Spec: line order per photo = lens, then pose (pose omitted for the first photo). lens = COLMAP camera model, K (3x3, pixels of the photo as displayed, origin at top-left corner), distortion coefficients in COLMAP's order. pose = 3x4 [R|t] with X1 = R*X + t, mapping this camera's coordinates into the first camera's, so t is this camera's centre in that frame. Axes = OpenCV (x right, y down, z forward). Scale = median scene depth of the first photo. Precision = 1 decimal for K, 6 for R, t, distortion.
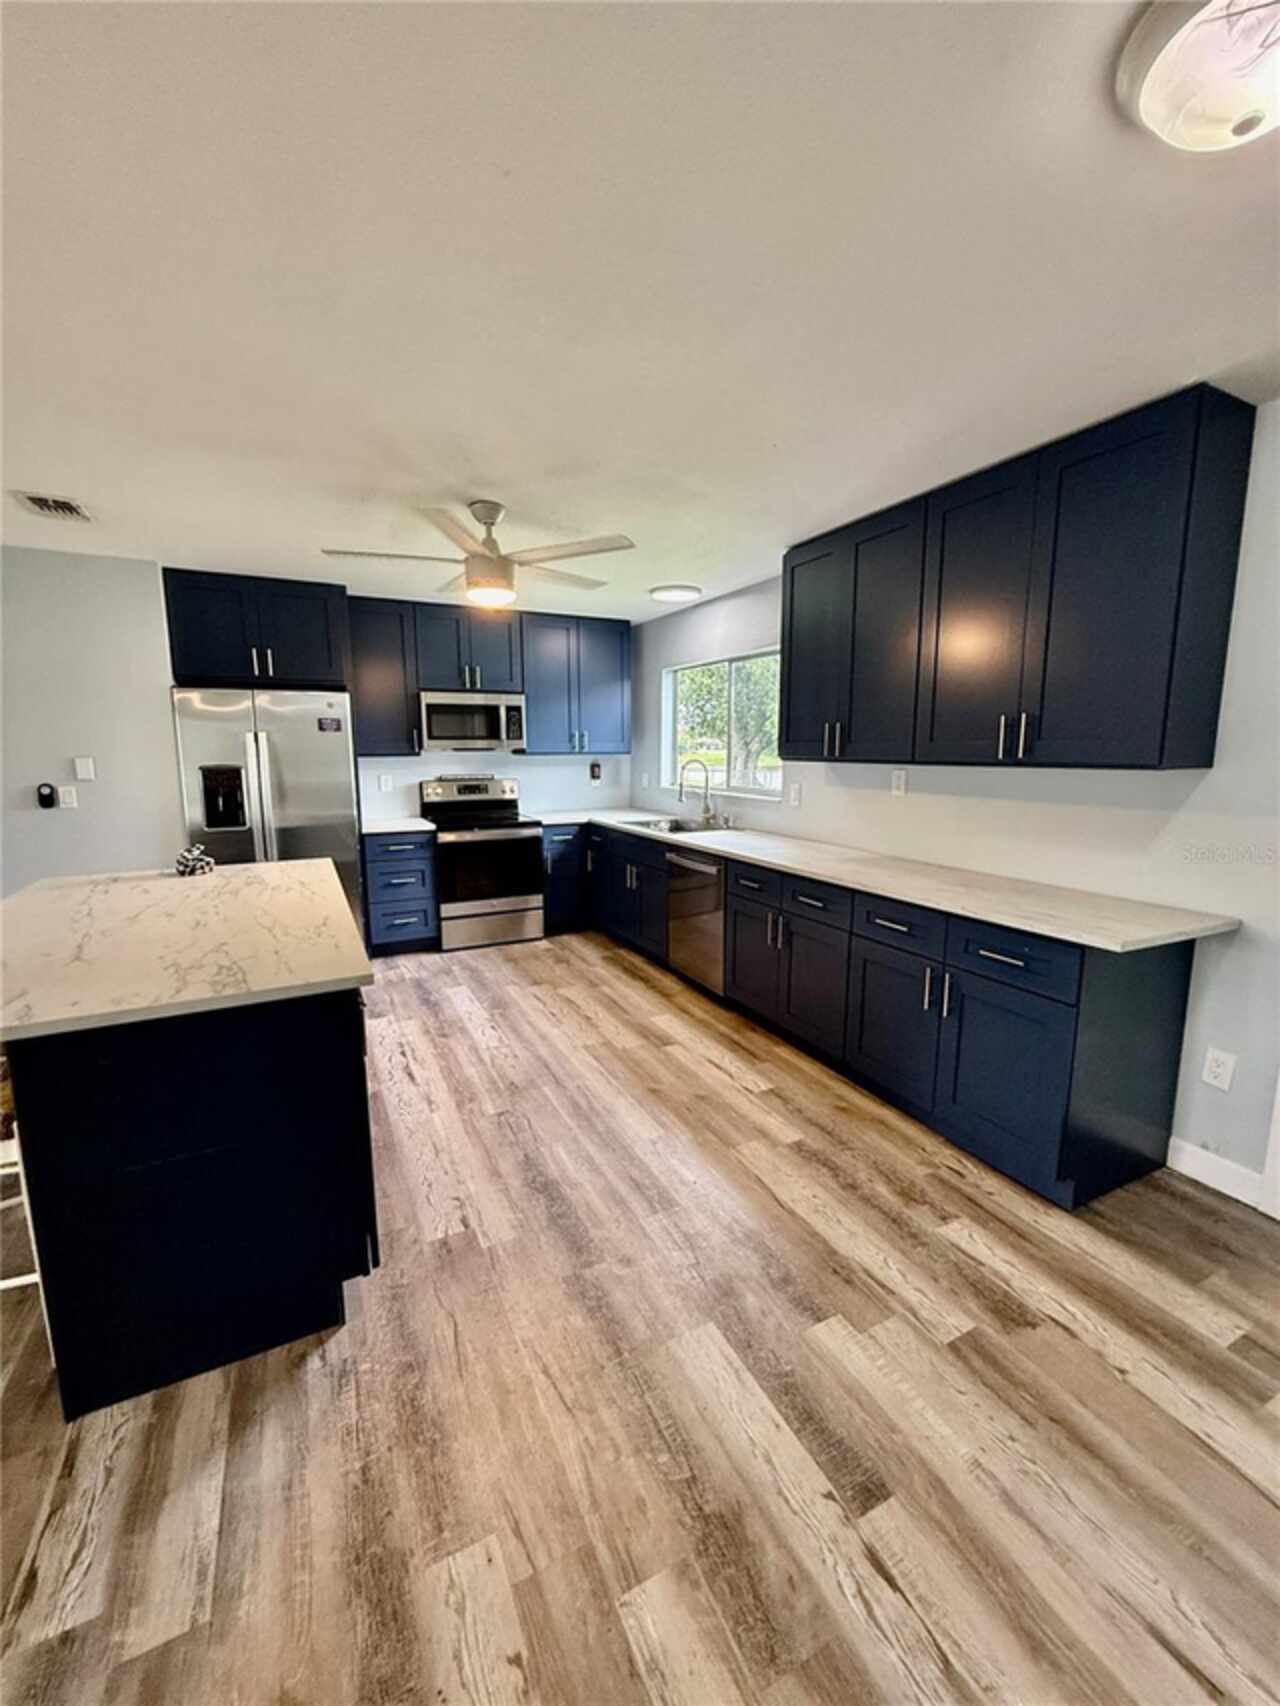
lens RADIAL K [[679.9, 0, 638.4], [0, 679.9, 851.0], [0, 0, 1]] dist [-0.000315, -0.000182]
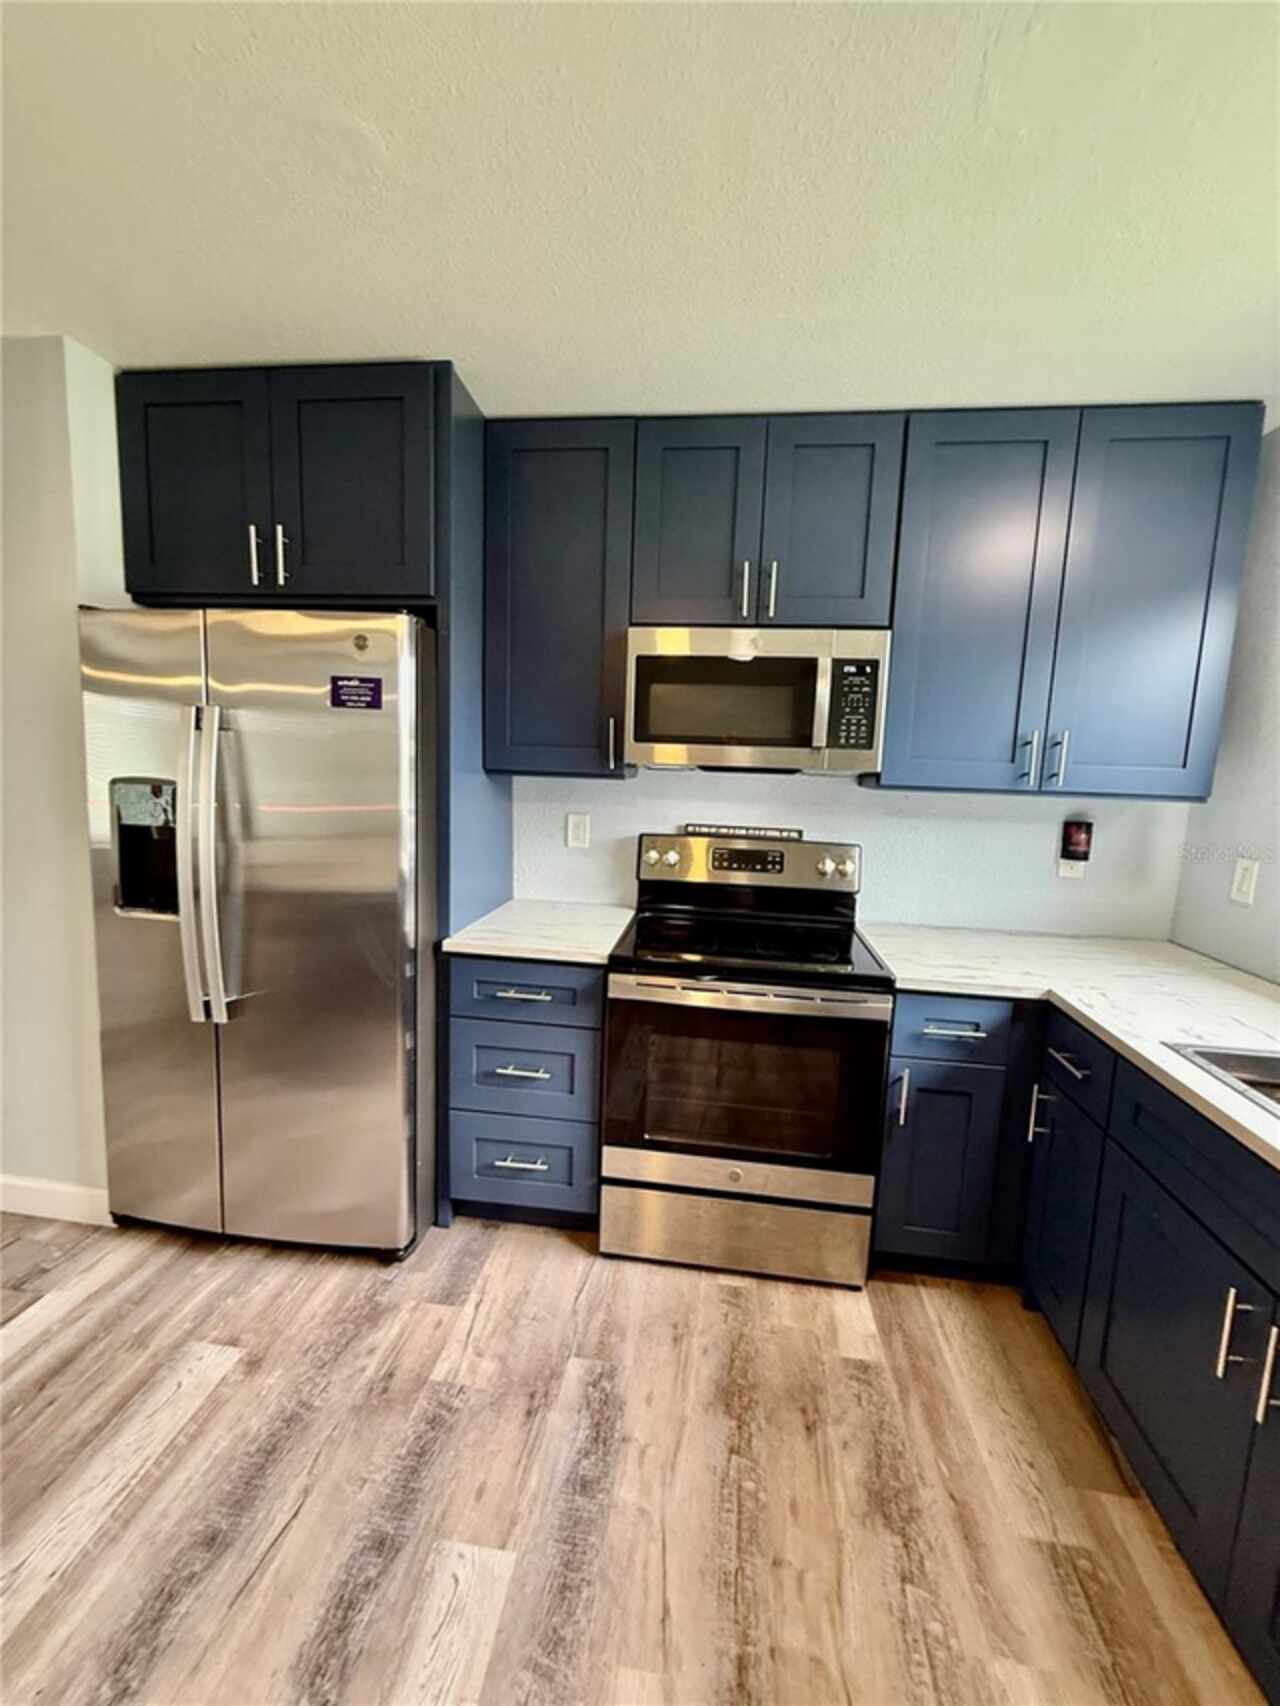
lens RADIAL K [[679.9, 0, 647.0], [0, 679.9, 849.3], [0, 0, 1]] dist [-0.000315, -0.000182]
pose [[0.832202, 0.103661, -0.544697, -0.080686], [-0.124640, 0.992201, -0.001602, -0.118129], [0.540283, 0.069224, 0.838631, 0.793946]]
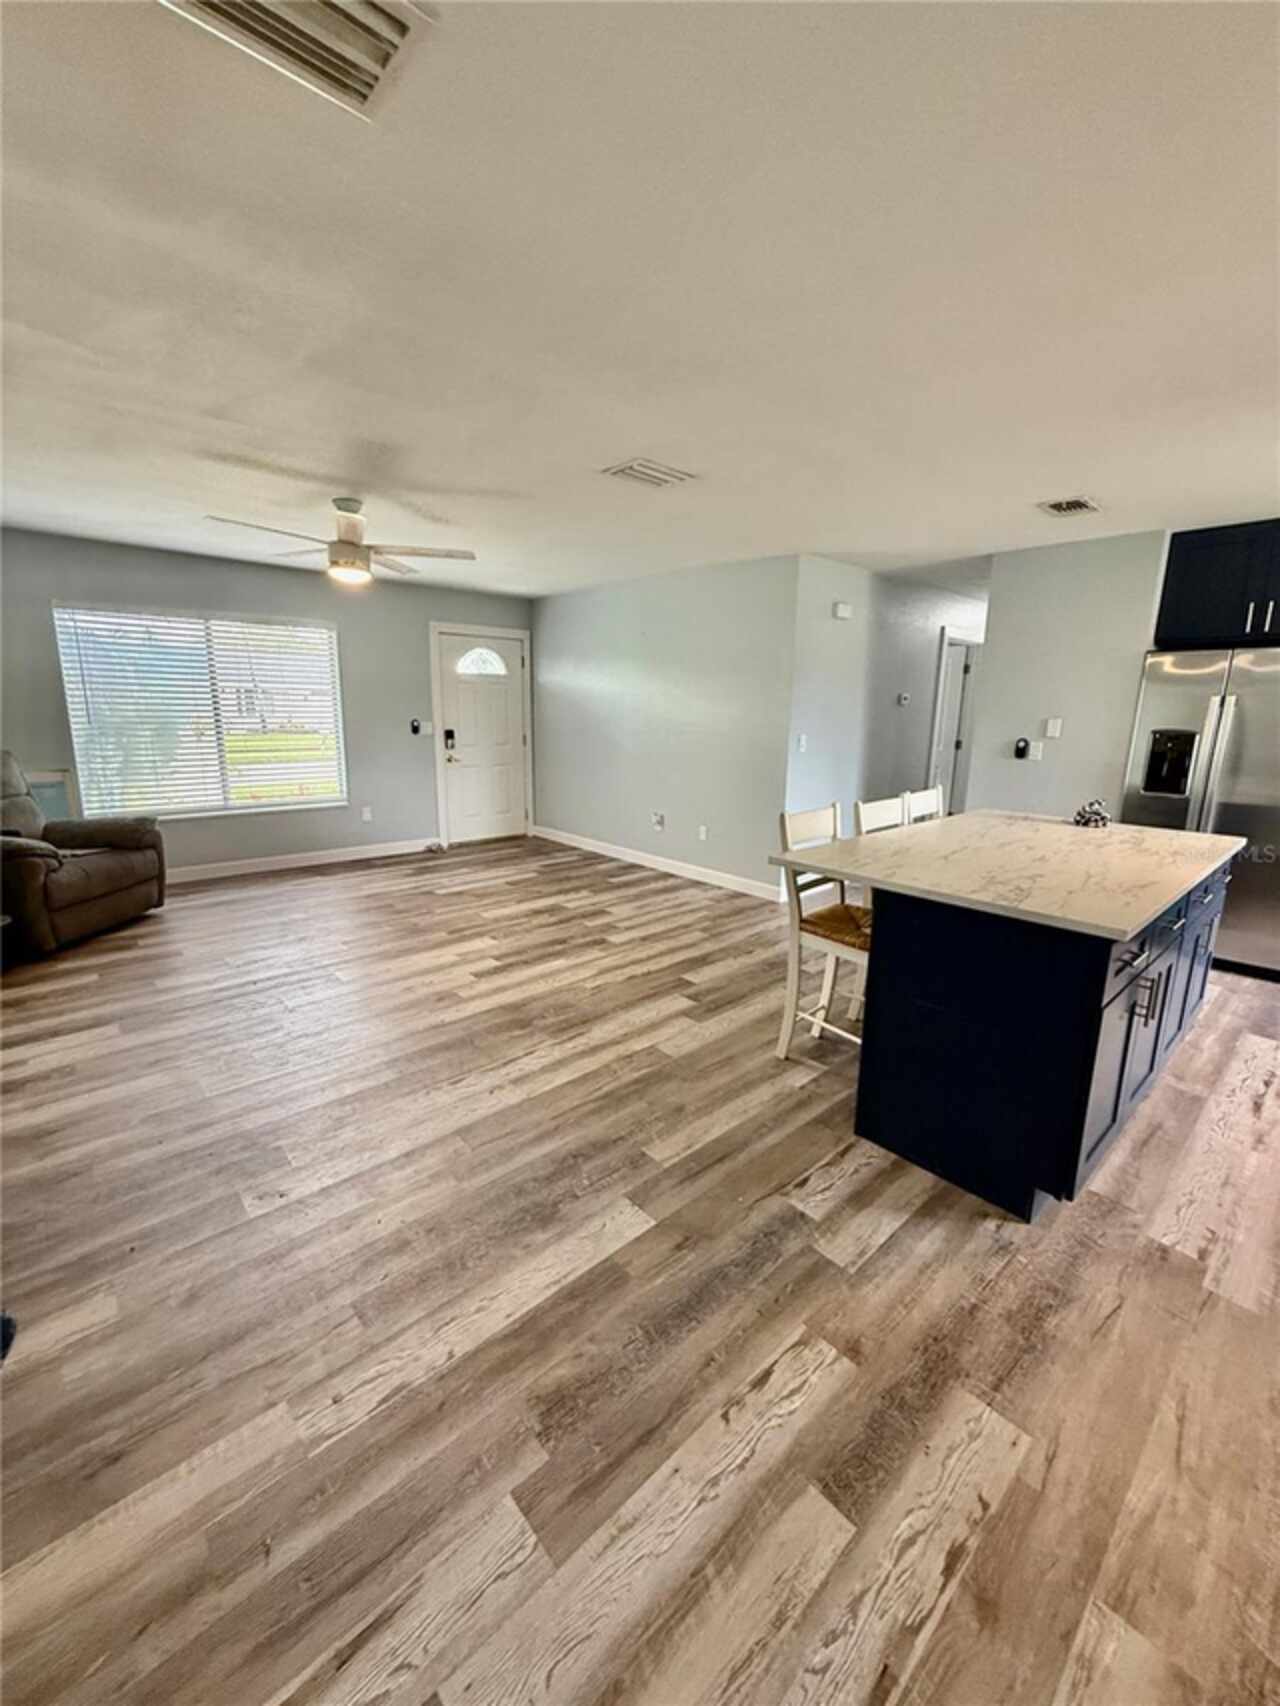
lens RADIAL K [[679.9, 0, 646.6], [0, 679.9, 852.6], [0, 0, 1]] dist [-0.000315, -0.000182]
pose [[0.271117, 0.210694, -0.939204, 0.140345], [-0.163961, 0.971598, 0.170631, 0.004039], [0.948479, 0.107732, 0.297962, -0.001727]]
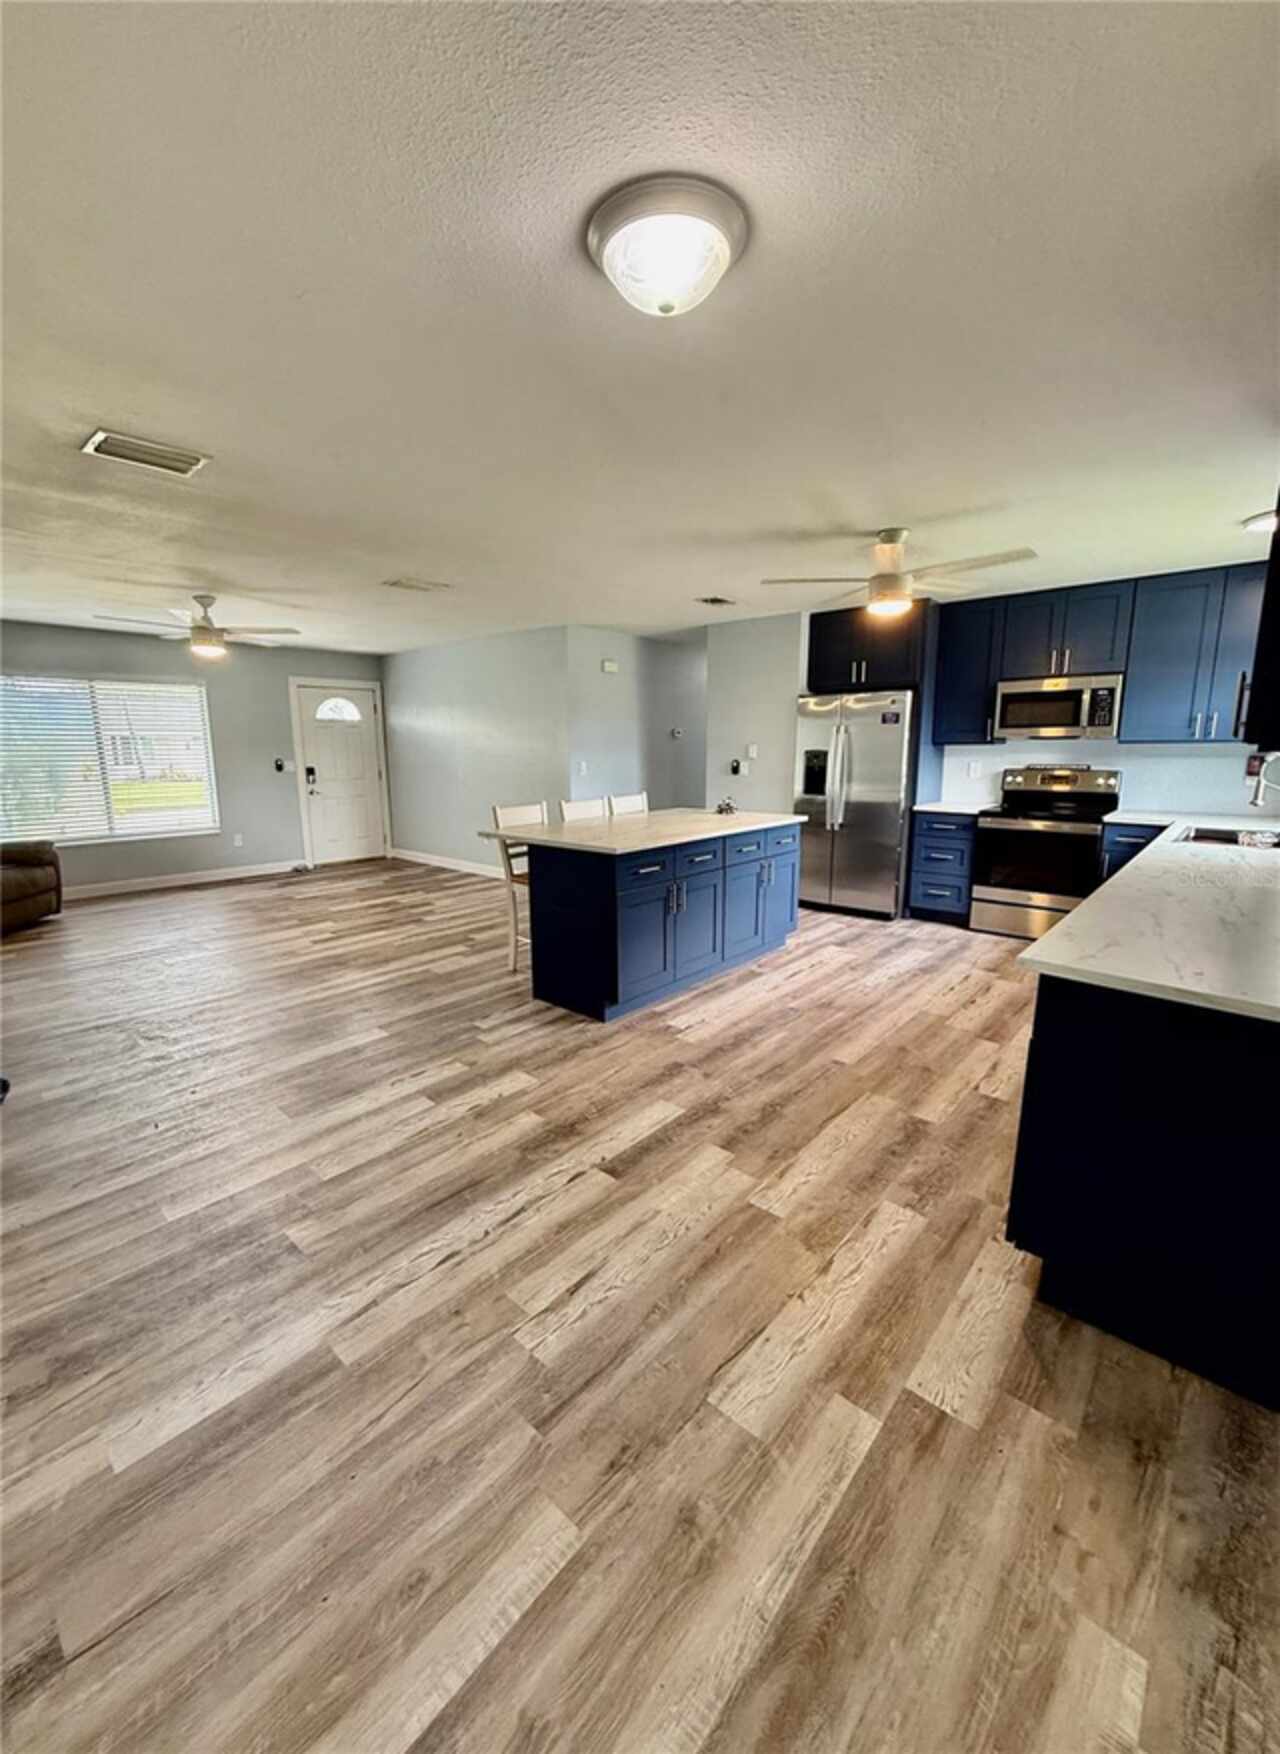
lens RADIAL K [[699.0, 0, 626.9], [0, 699.0, 877.2], [0, 0, 1]] dist [-0.000315, -0.000182]
pose [[0.362736, 0.173634, -0.915573, 0.609820], [-0.136302, 0.981808, 0.132194, -0.004574], [0.921870, 0.076843, 0.379804, 0.104211]]
